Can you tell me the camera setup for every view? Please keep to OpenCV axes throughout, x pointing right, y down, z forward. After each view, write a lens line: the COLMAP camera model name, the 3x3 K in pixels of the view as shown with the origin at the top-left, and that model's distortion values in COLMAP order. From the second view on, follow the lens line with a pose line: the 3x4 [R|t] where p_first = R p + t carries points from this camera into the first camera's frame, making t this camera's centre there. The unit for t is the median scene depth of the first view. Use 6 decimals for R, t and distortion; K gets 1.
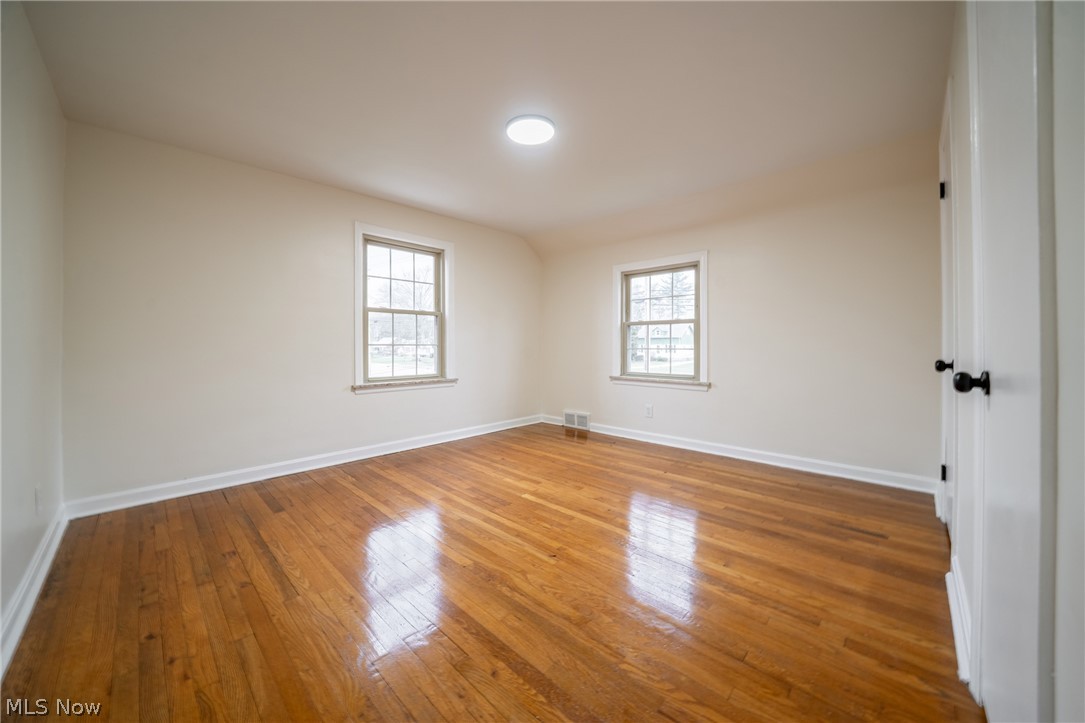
lens RADIAL K [[378.5, 0, 539.6], [0, 378.5, 353.6], [0, 0, 1]] dist [-0.020460, 0.000271]
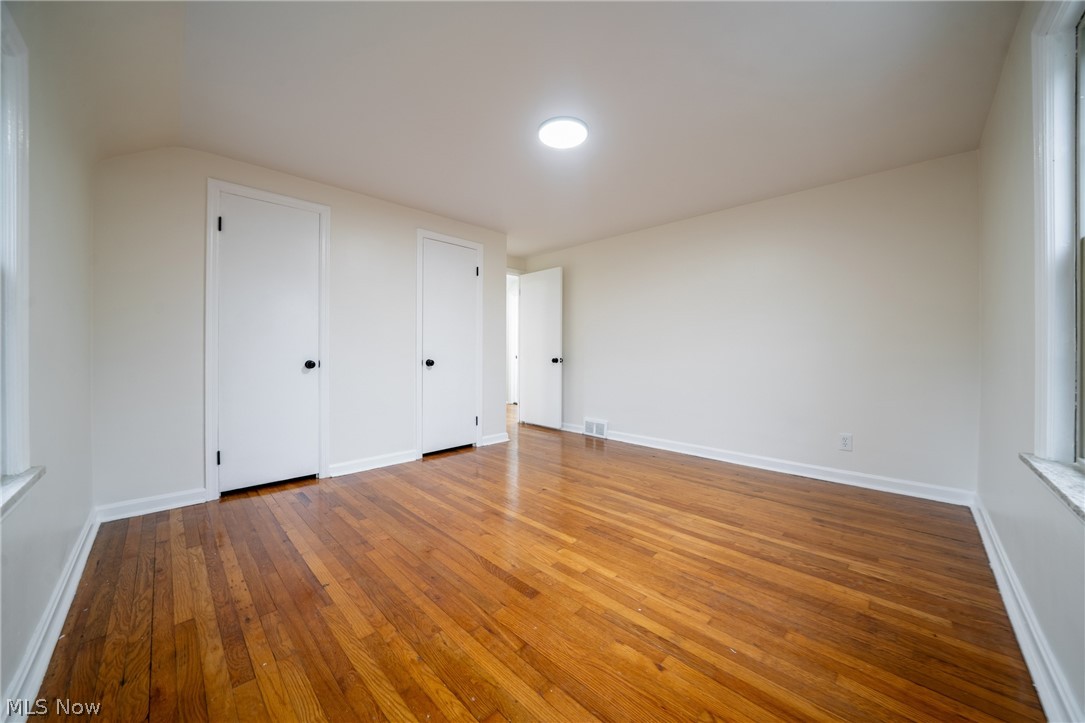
lens RADIAL K [[378.5, 0, 539.6], [0, 378.5, 353.6], [0, 0, 1]] dist [-0.020460, 0.000271]
pose [[-0.999777, 0.001012, 0.021081, 0.014244], [0.001456, 0.999777, 0.021053, -0.036808], [-0.021055, 0.021079, -0.999556, 1.767056]]
